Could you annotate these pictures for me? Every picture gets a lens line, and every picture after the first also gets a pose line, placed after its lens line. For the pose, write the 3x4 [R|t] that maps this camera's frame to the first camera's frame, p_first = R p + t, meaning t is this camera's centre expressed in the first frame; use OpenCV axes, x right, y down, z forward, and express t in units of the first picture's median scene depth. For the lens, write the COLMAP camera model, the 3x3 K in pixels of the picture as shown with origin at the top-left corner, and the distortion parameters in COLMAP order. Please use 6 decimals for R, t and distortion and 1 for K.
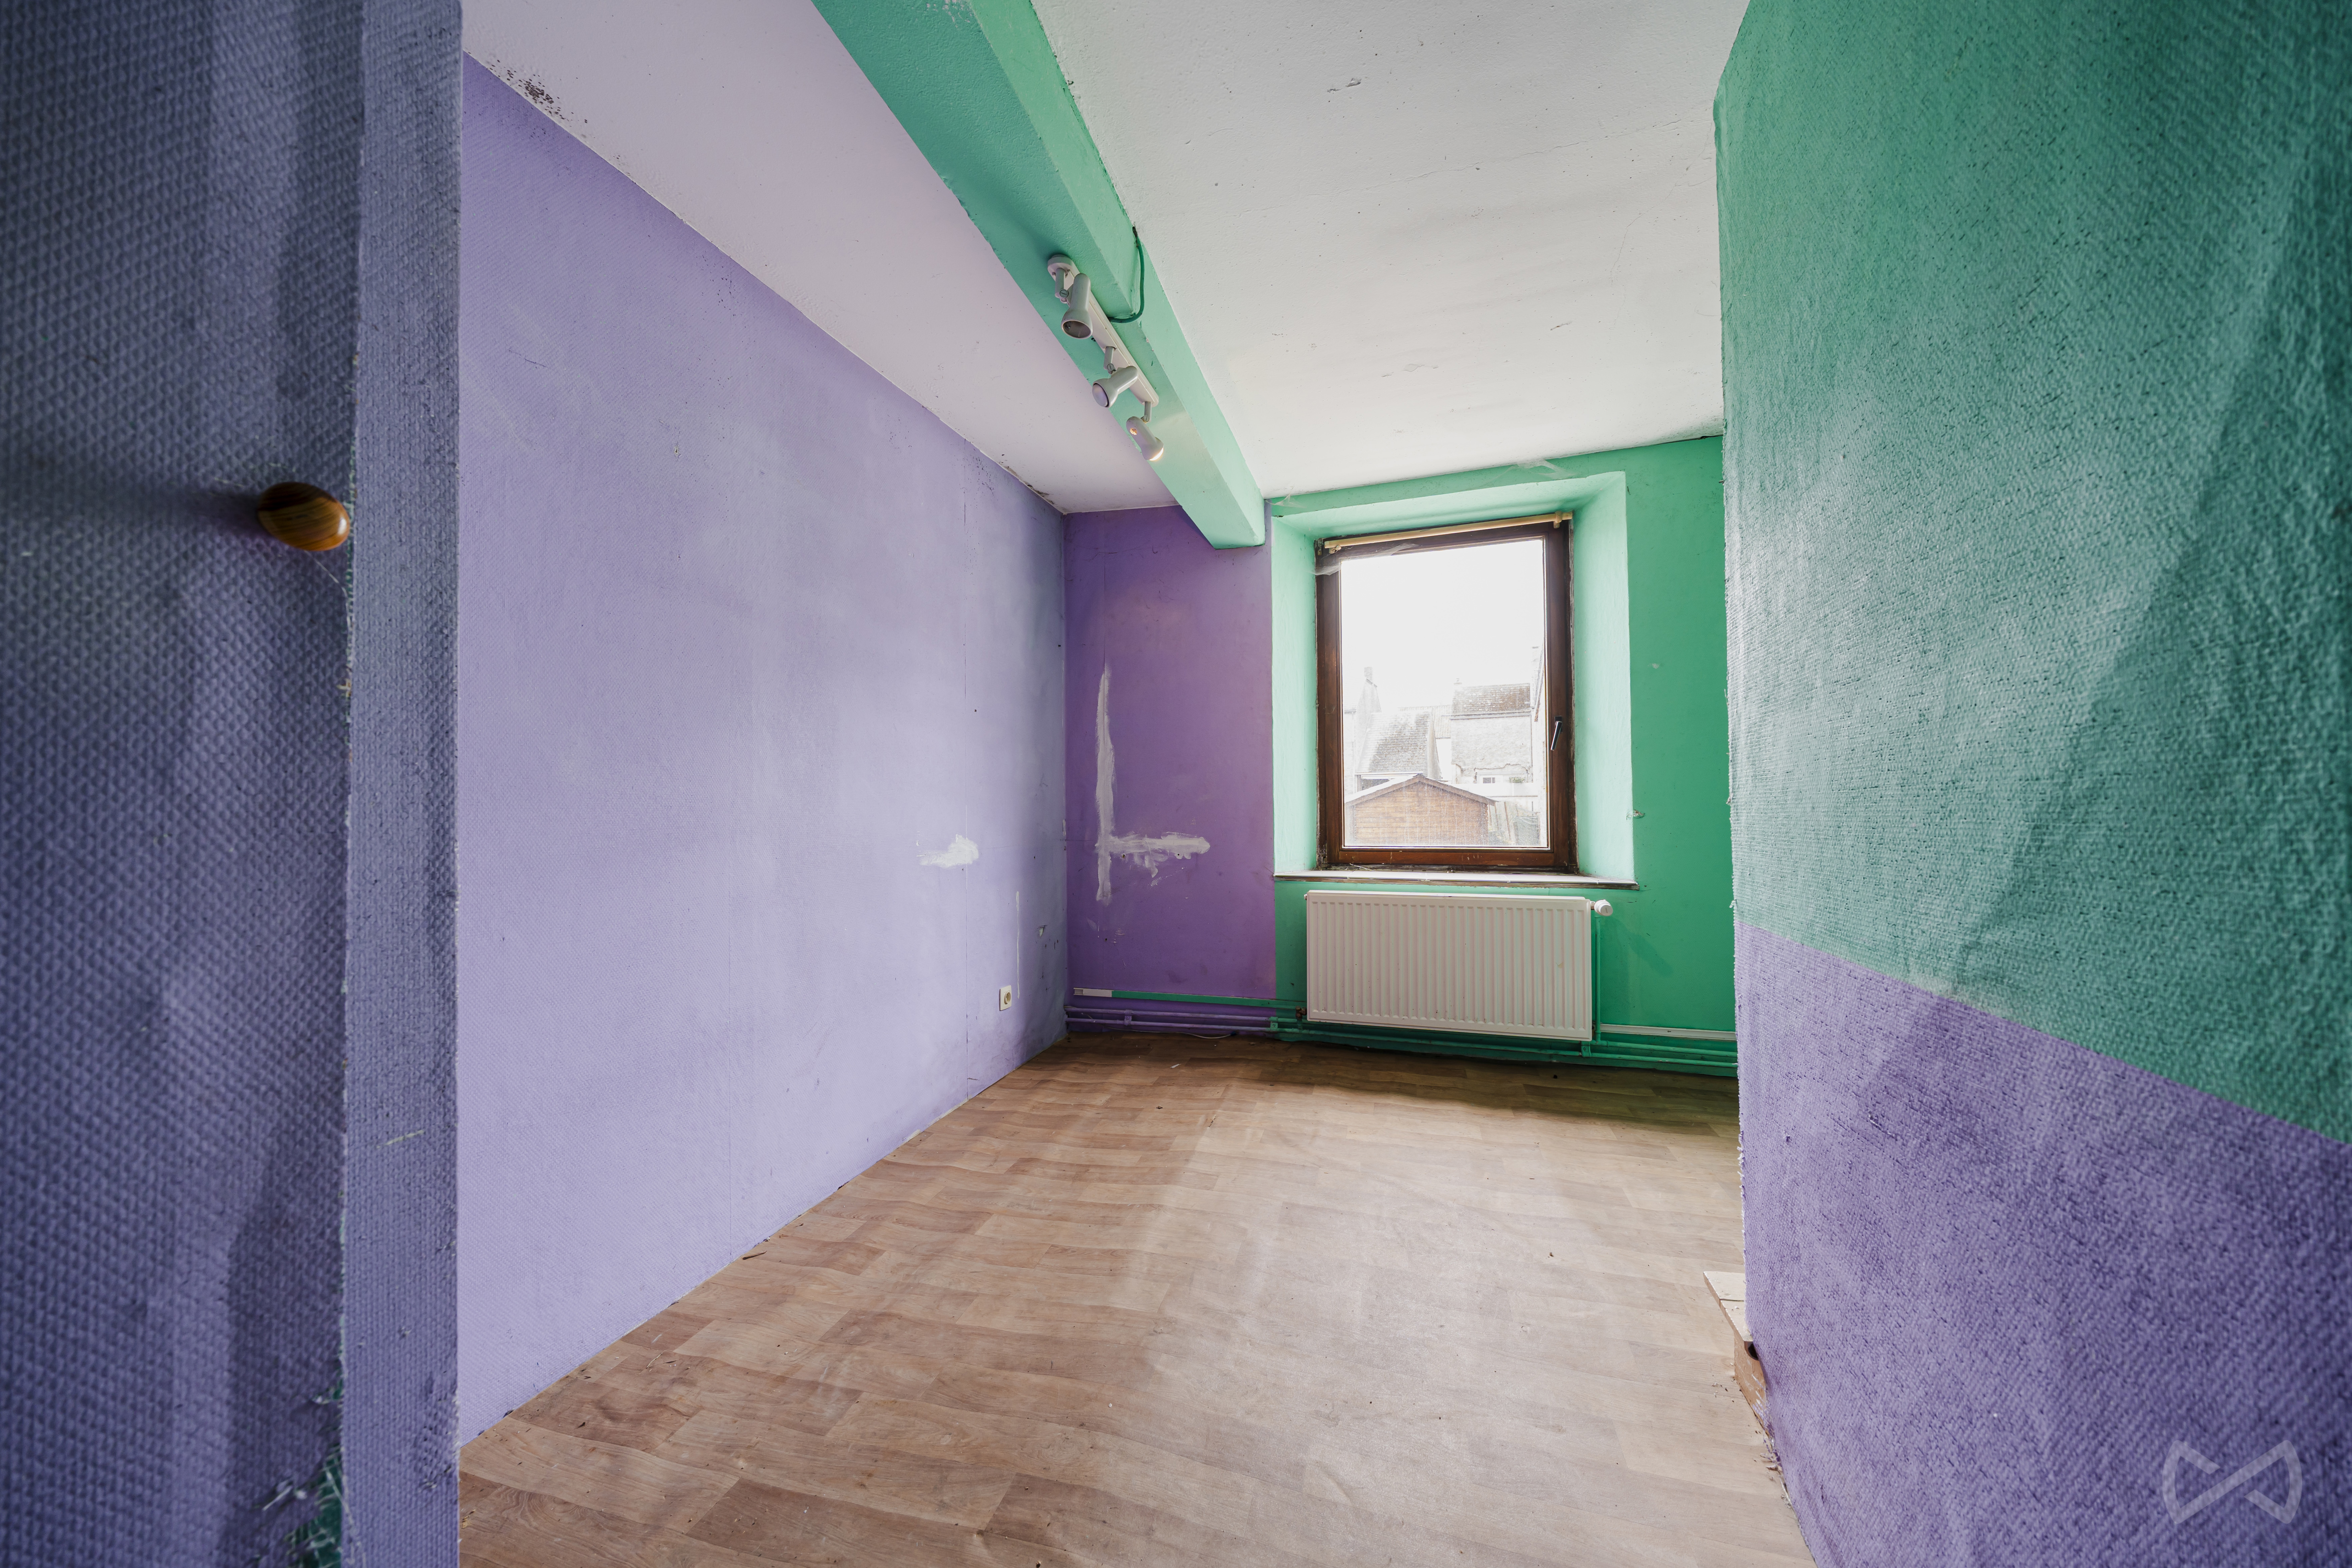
lens RADIAL K [[789.6, 0, 1172.0], [0, 789.6, 787.6], [0, 0, 1]] dist [-0.002710, -0.000320]
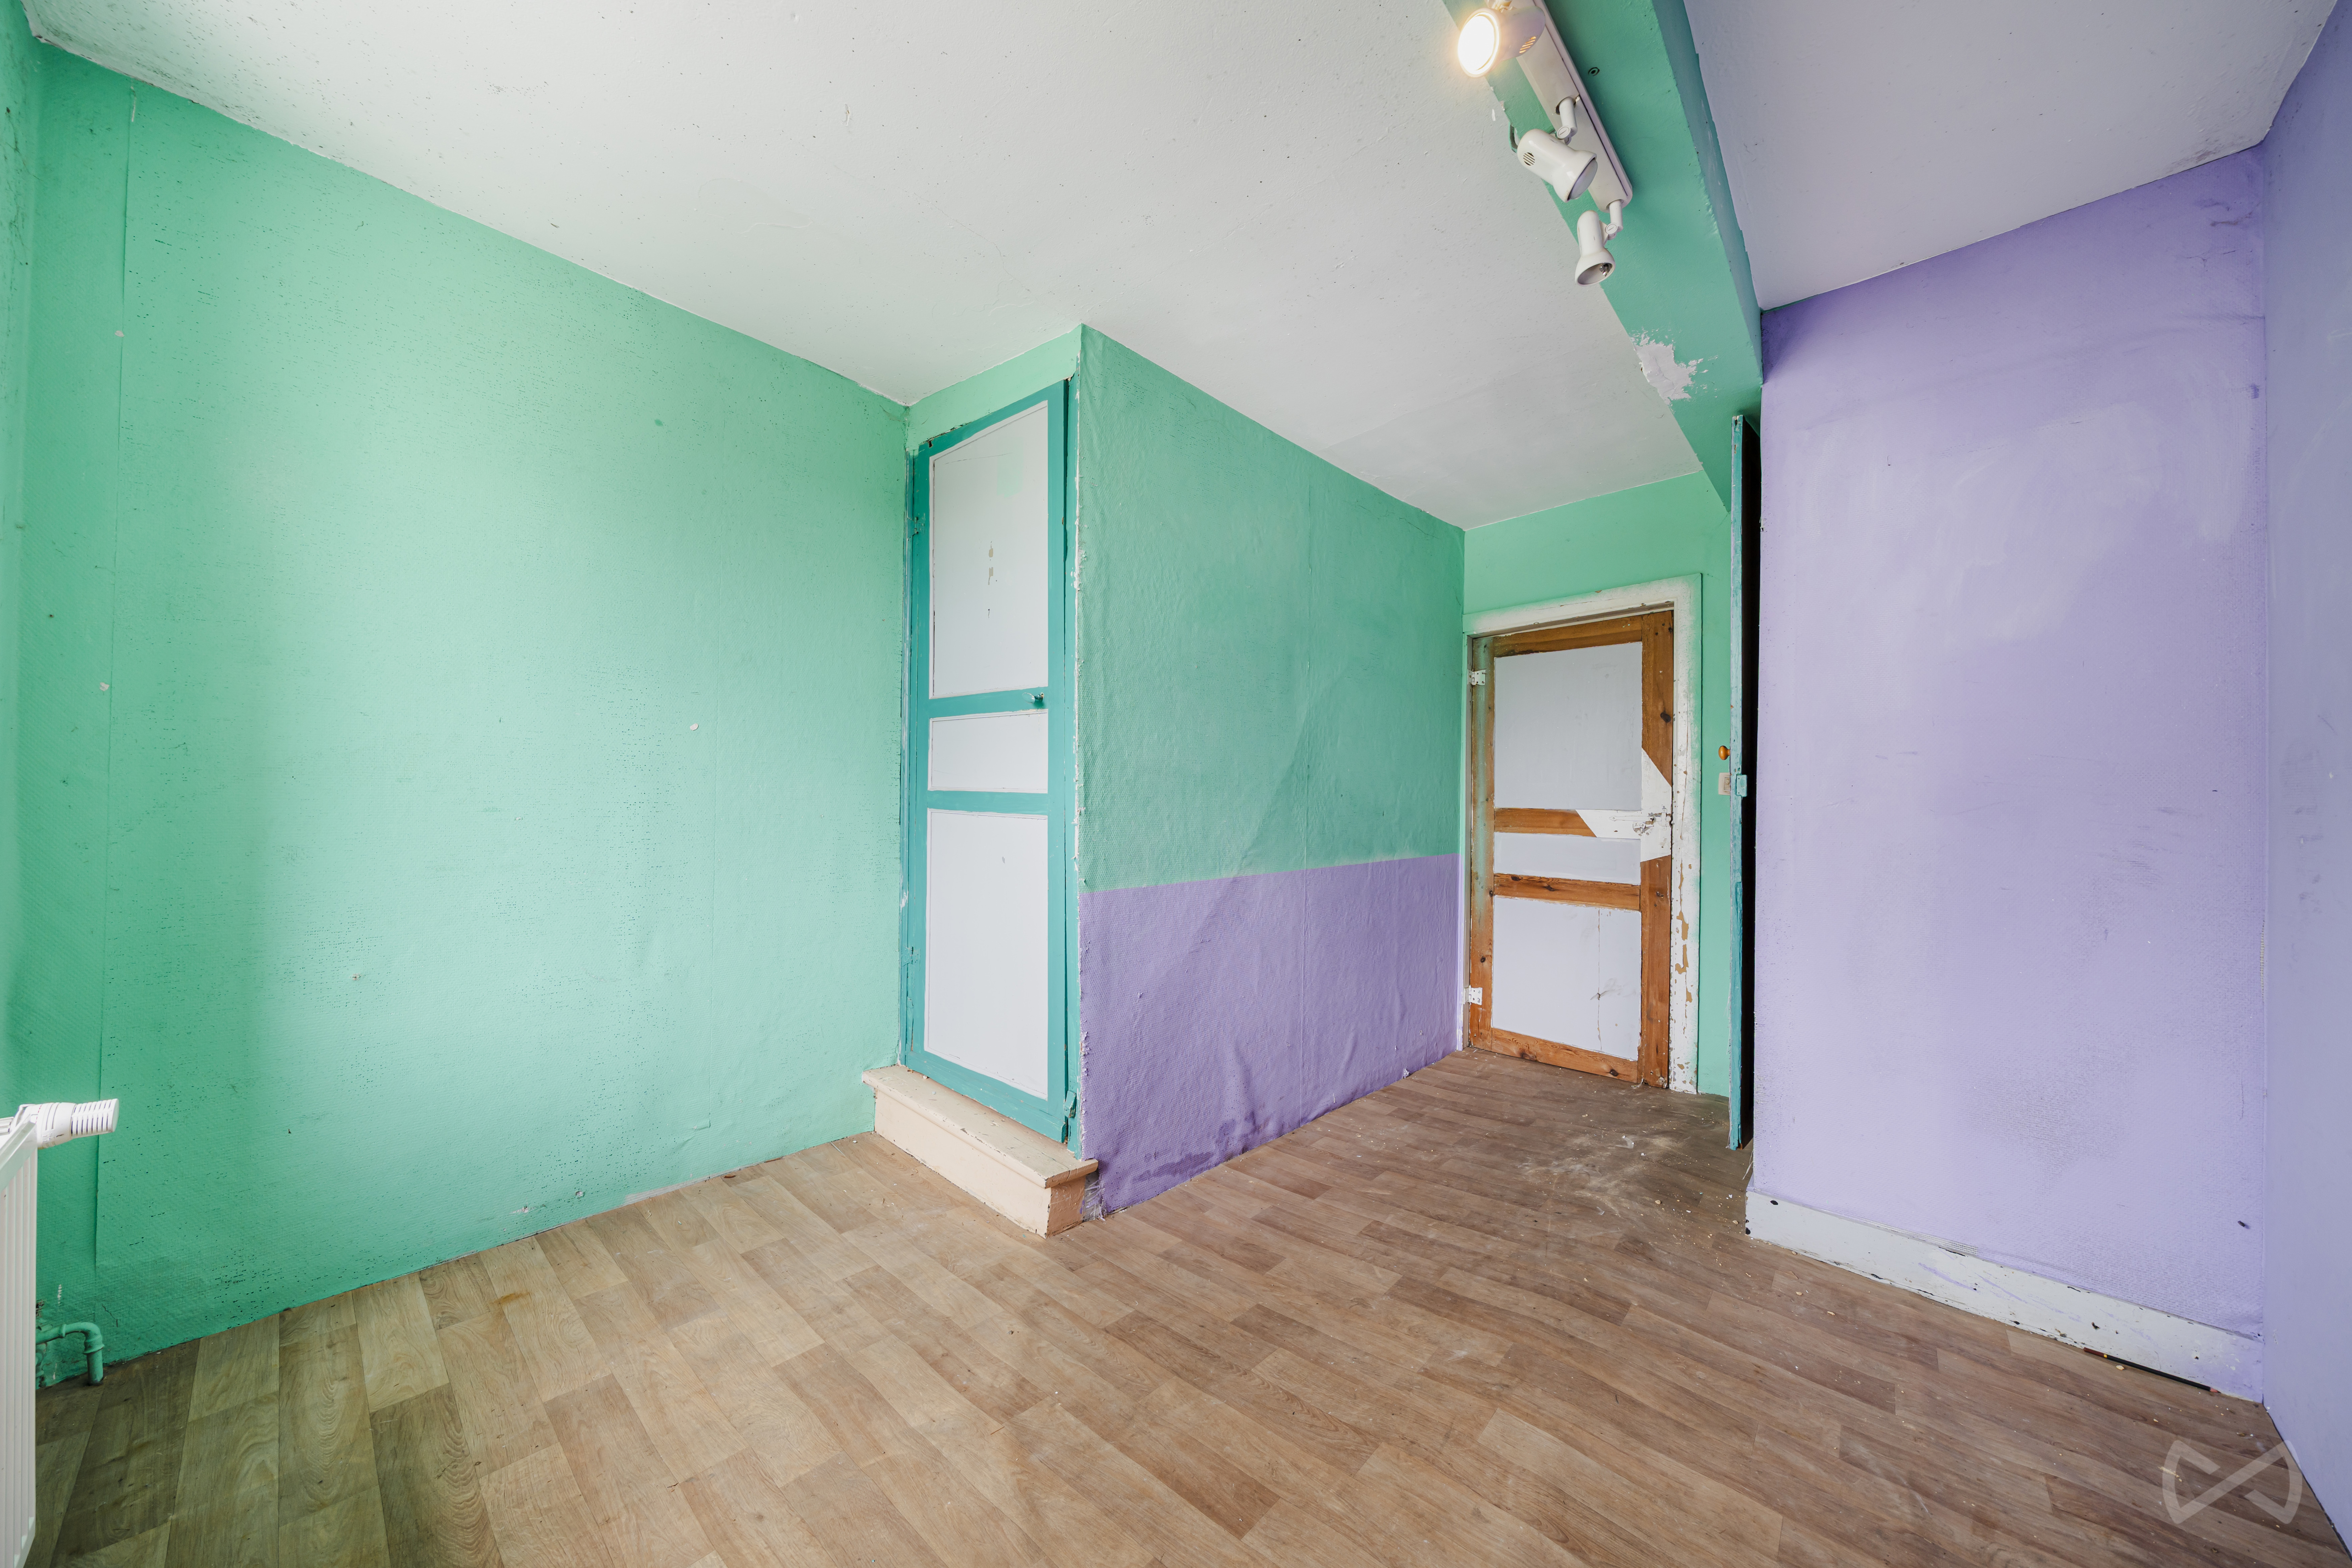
lens RADIAL K [[789.6, 0, 1191.7], [0, 789.6, 791.5], [0, 0, 1]] dist [-0.002710, -0.000320]
pose [[-0.904477, 0.000935, 0.426521, -0.099962], [-0.009653, 0.999697, -0.022662, 0.006237], [-0.426412, -0.024614, -0.904194, 2.289428]]
